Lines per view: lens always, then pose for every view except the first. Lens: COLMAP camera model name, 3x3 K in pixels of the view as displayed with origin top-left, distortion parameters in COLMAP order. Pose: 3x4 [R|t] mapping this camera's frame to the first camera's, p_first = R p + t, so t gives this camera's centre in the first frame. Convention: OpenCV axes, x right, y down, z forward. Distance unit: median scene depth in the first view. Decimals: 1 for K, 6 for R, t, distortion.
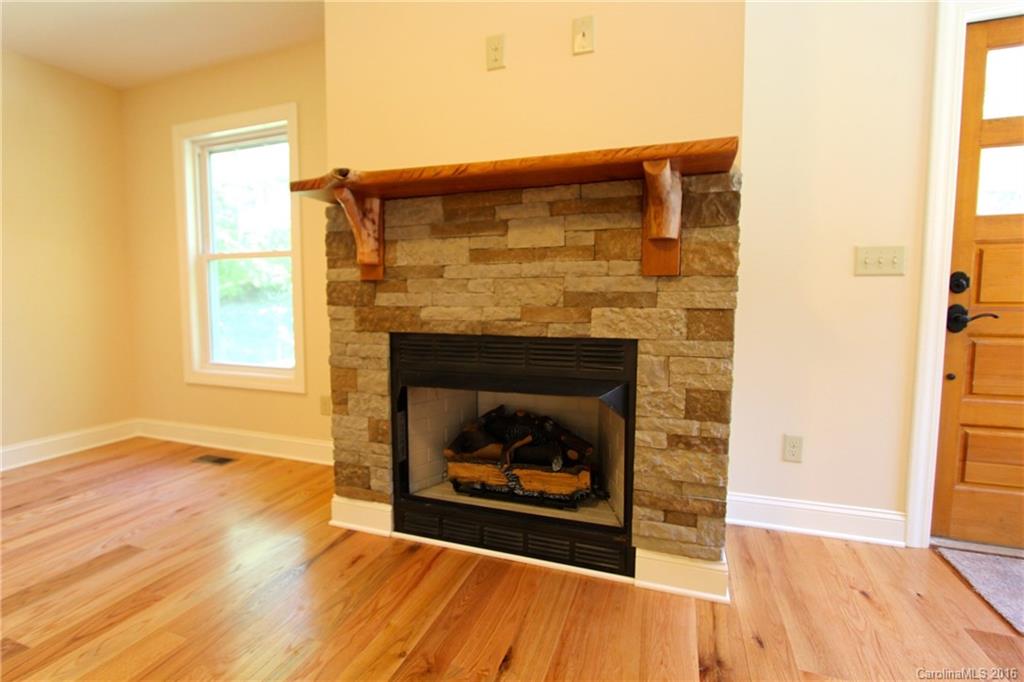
lens RADIAL K [[474.9, 0, 502.8], [0, 474.9, 336.2], [0, 0, 1]] dist [-0.020037, 0.002019]
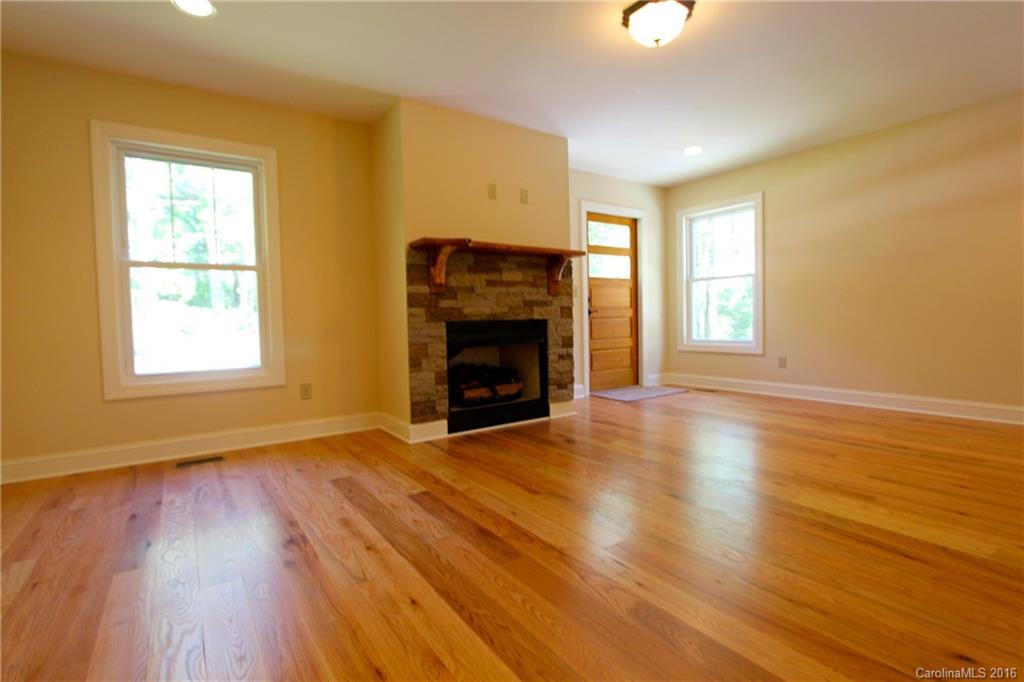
lens RADIAL K [[474.9, 0, 502.8], [0, 474.9, 336.2], [0, 0, 1]] dist [-0.020037, 0.002019]
pose [[0.584463, -0.043306, 0.810264, -1.731355], [0.088051, 0.996063, -0.010277, 0.092580], [-0.806629, 0.077351, 0.585975, -0.267586]]
